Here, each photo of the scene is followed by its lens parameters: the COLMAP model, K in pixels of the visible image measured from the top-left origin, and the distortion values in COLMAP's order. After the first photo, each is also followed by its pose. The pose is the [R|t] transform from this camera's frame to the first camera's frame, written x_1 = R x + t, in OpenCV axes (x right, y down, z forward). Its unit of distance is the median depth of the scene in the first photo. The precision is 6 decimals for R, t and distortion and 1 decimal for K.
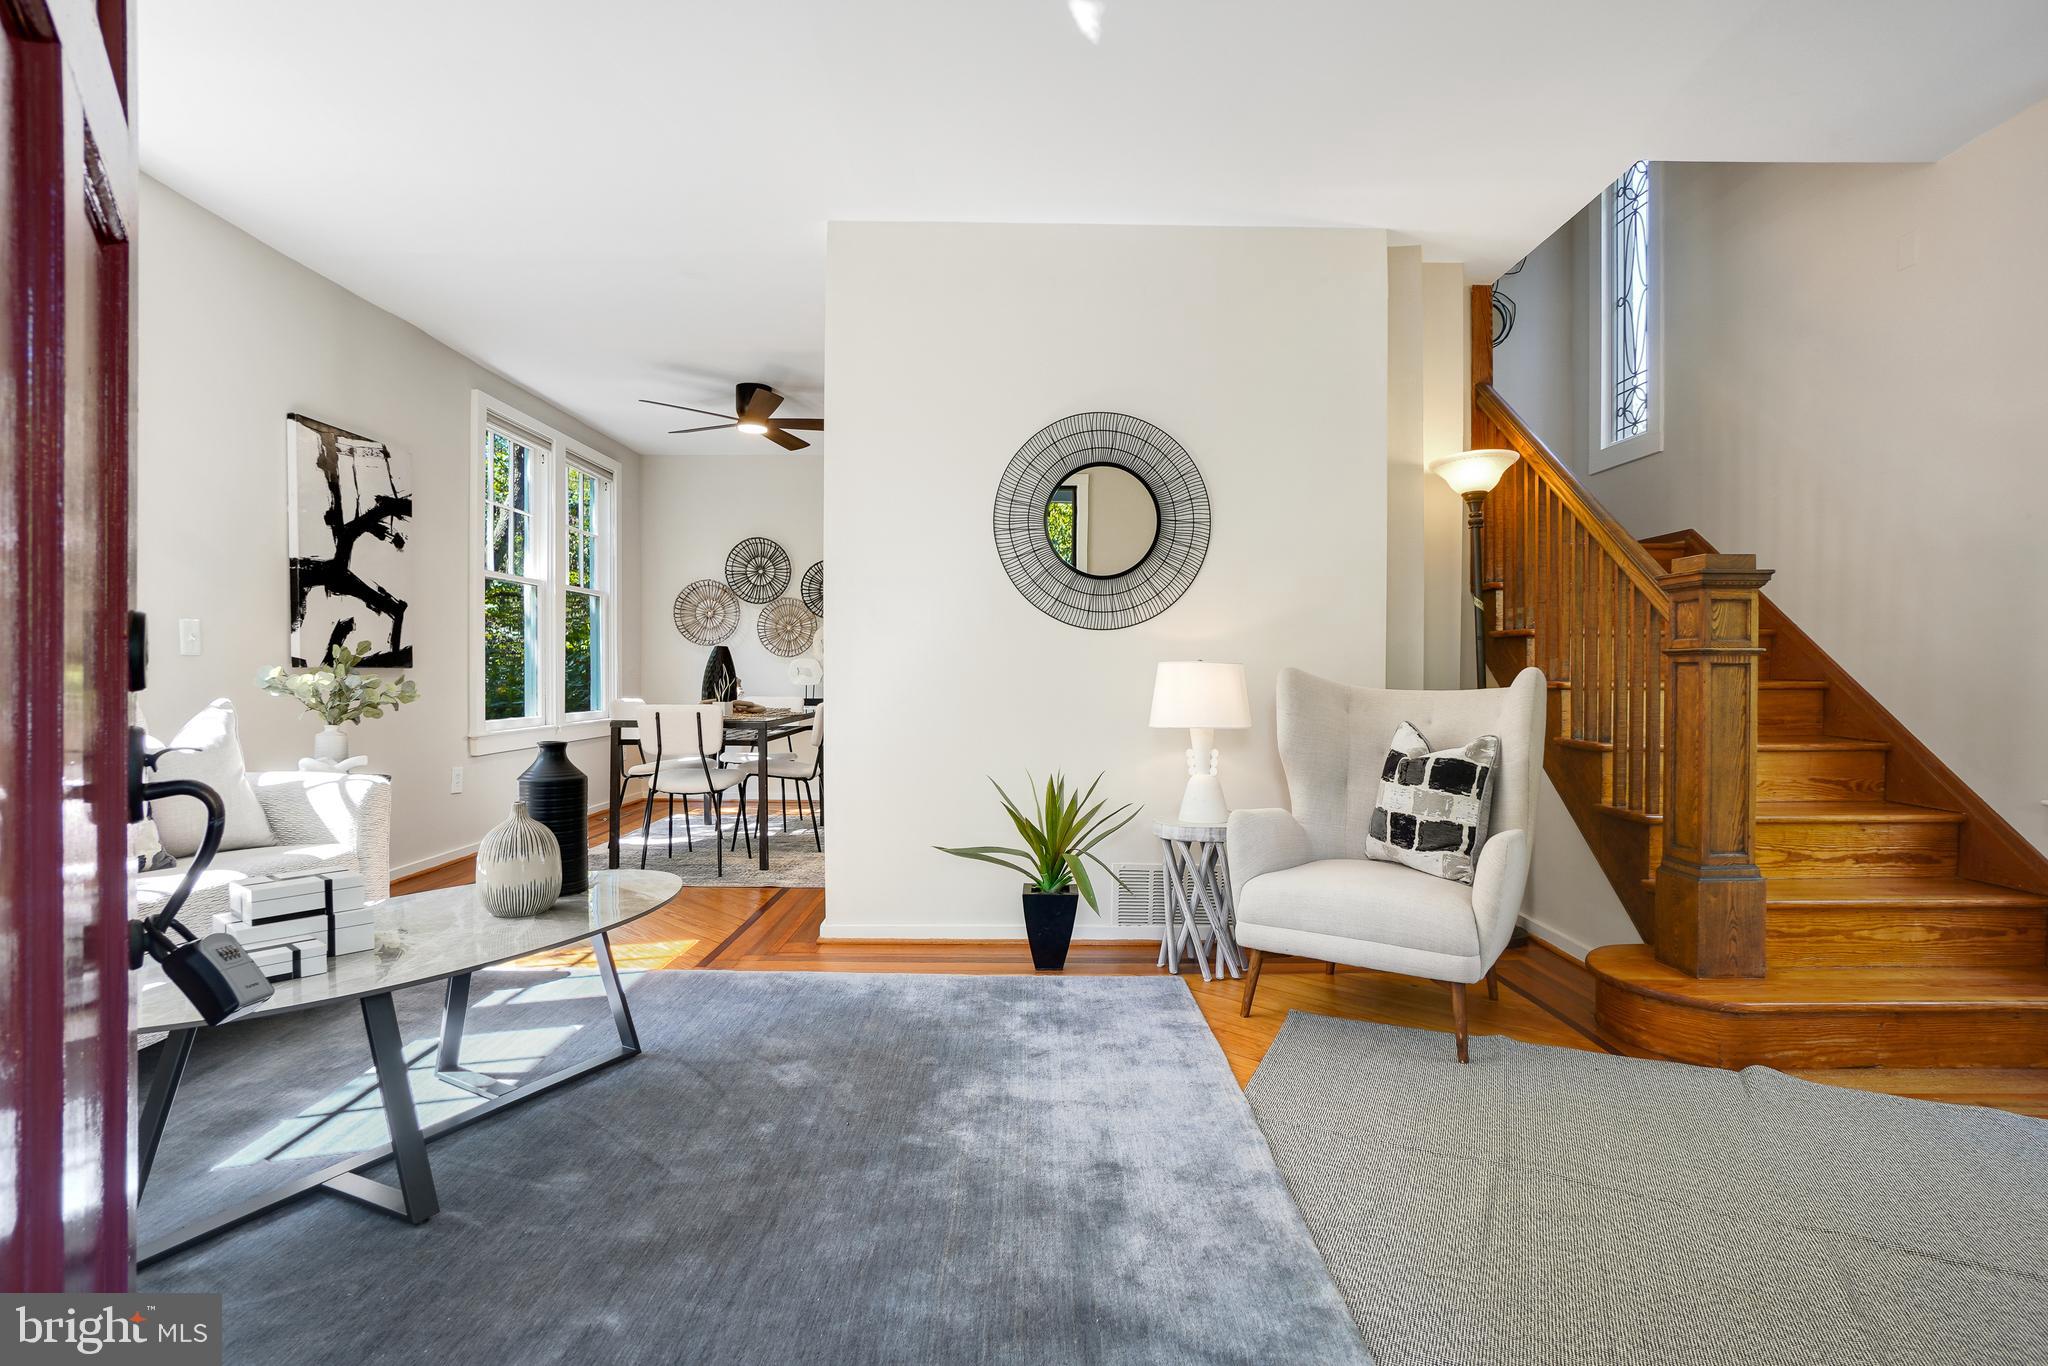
lens RADIAL K [[999.1, 0, 1042.3], [0, 999.1, 703.8], [0, 0, 1]] dist [-0.031548, 0.000782]
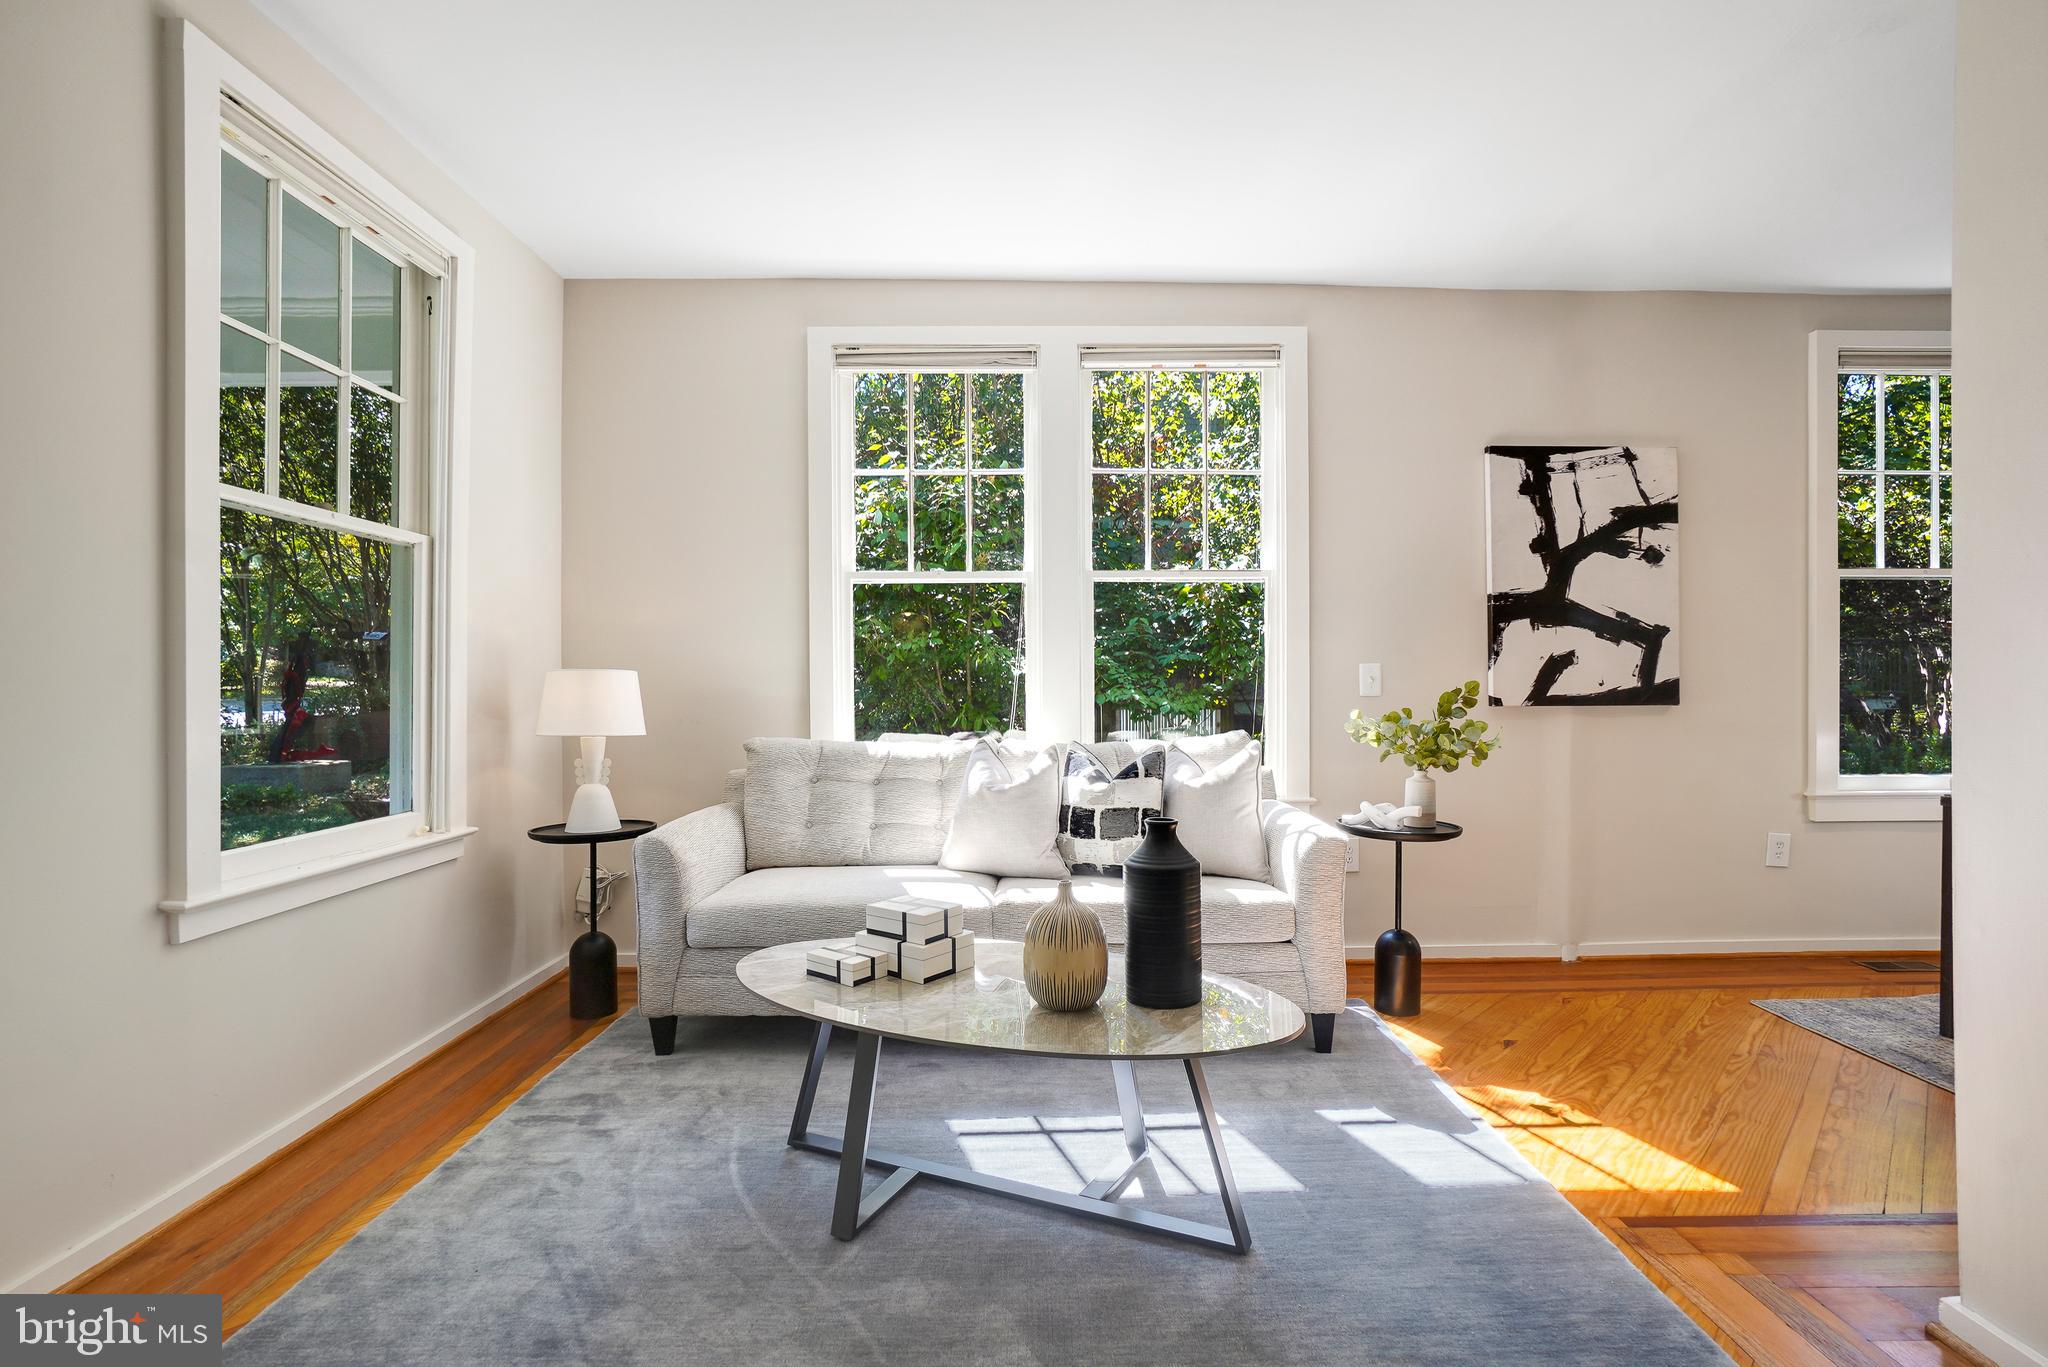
lens RADIAL K [[998.8, 0, 1024.0], [0, 998.8, 683.5], [0, 0, 1]] dist [-0.031401, 0.000446]
pose [[0.004033, -0.003482, -0.999986, 0.215942], [-0.027772, 0.999608, -0.003593, -0.043038], [0.999606, 0.027787, 0.003935, 0.531147]]
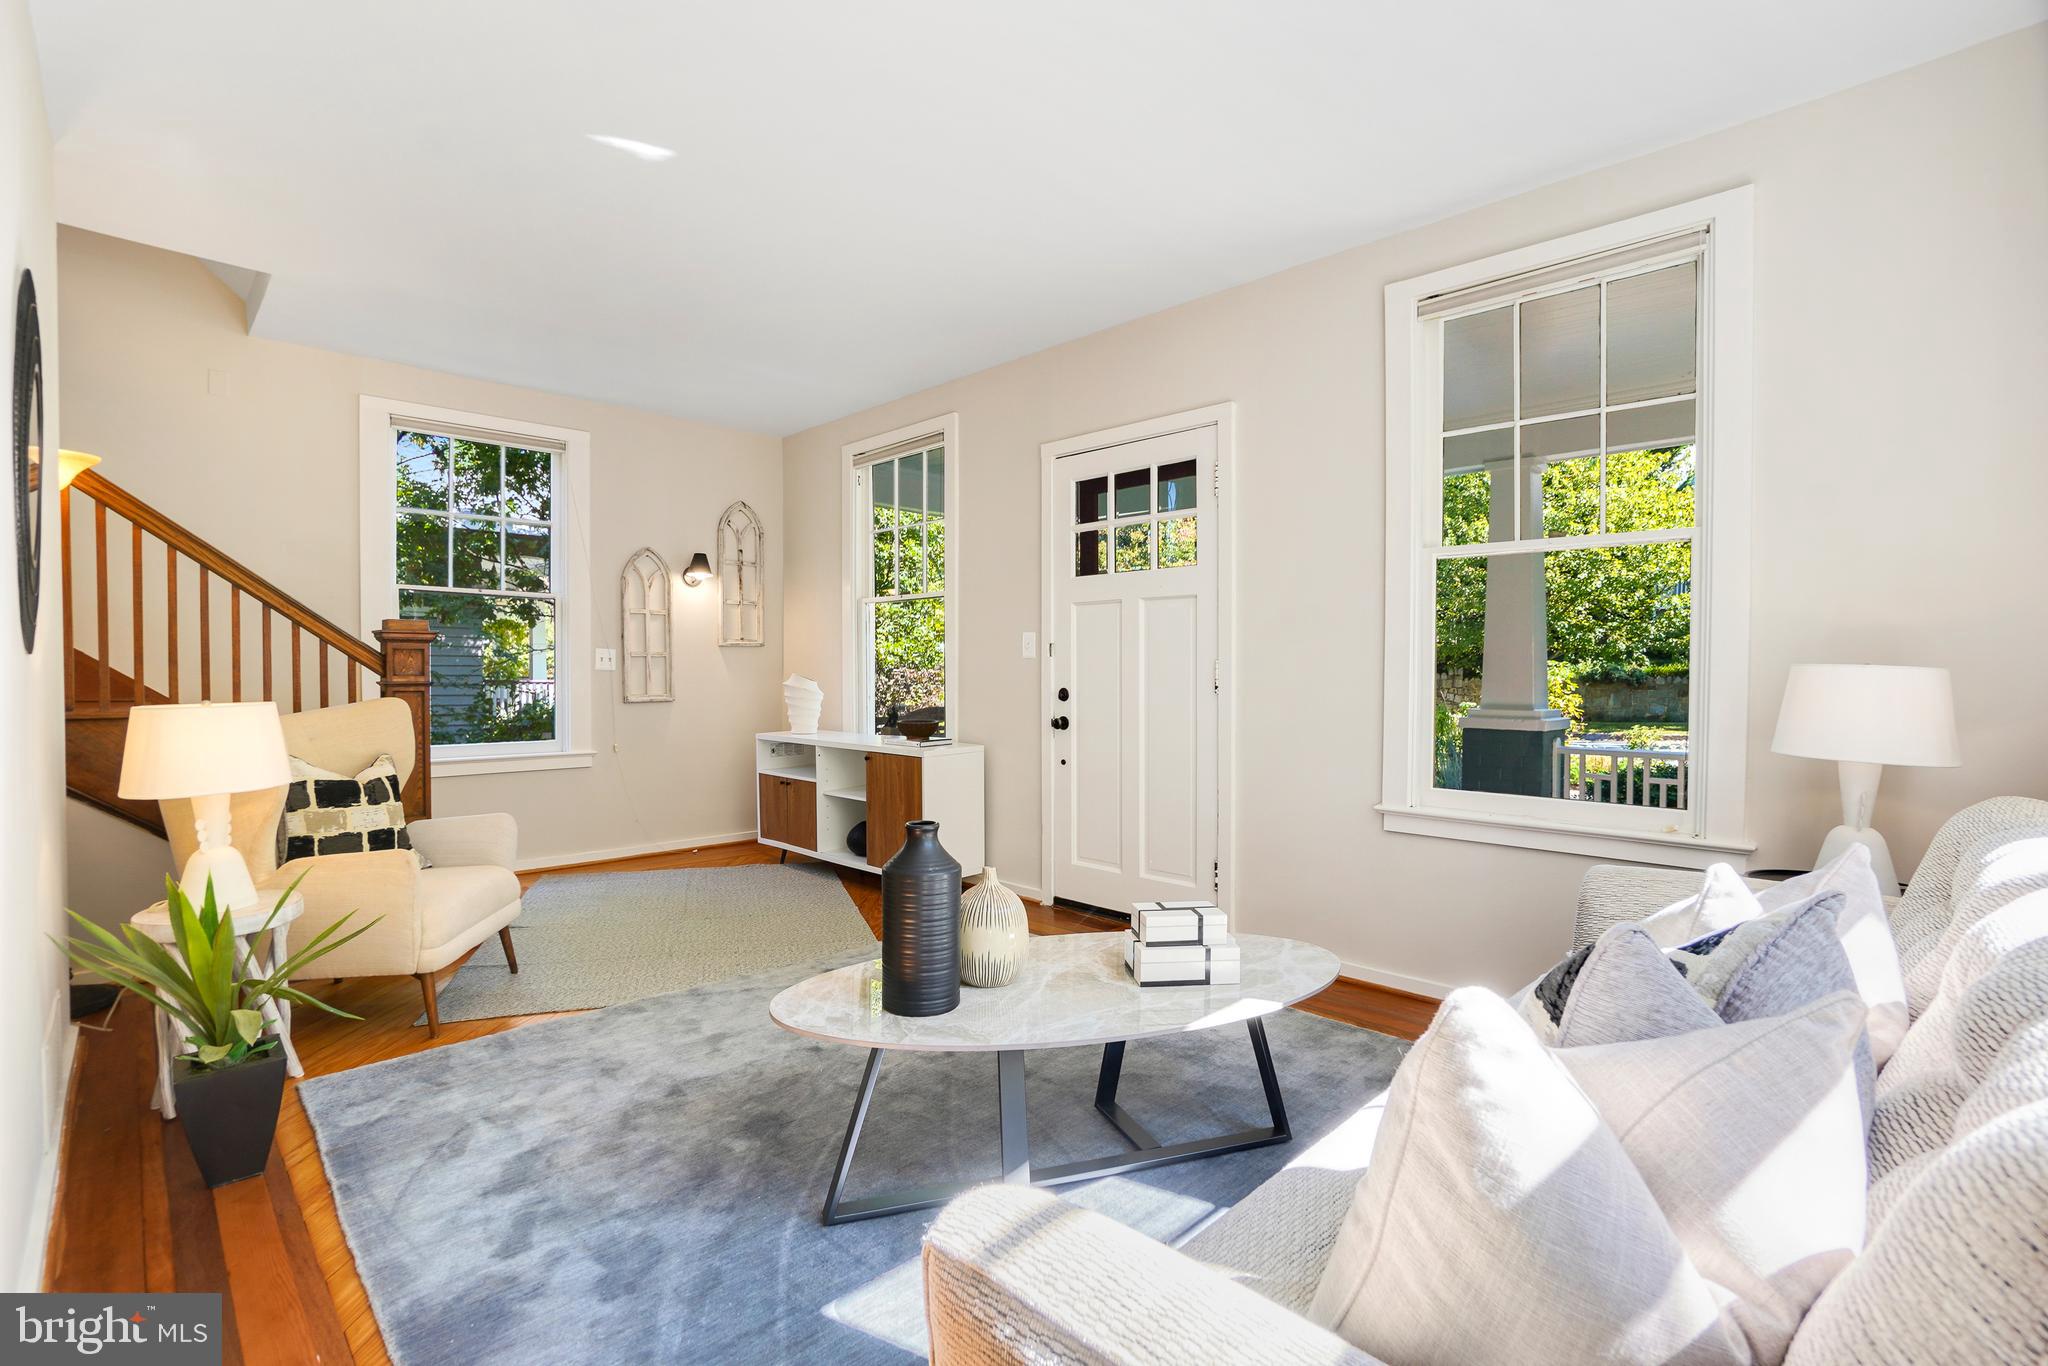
lens RADIAL K [[946.8, 0, 1024.8], [0, 946.8, 715.4], [0, 0, 1]] dist [-0.027738, 0.000397]
pose [[-0.700806, -0.040907, 0.712178, -0.685478], [0.017760, 0.997044, 0.074747, -0.065072], [-0.713130, 0.065031, -0.698009, 0.912493]]
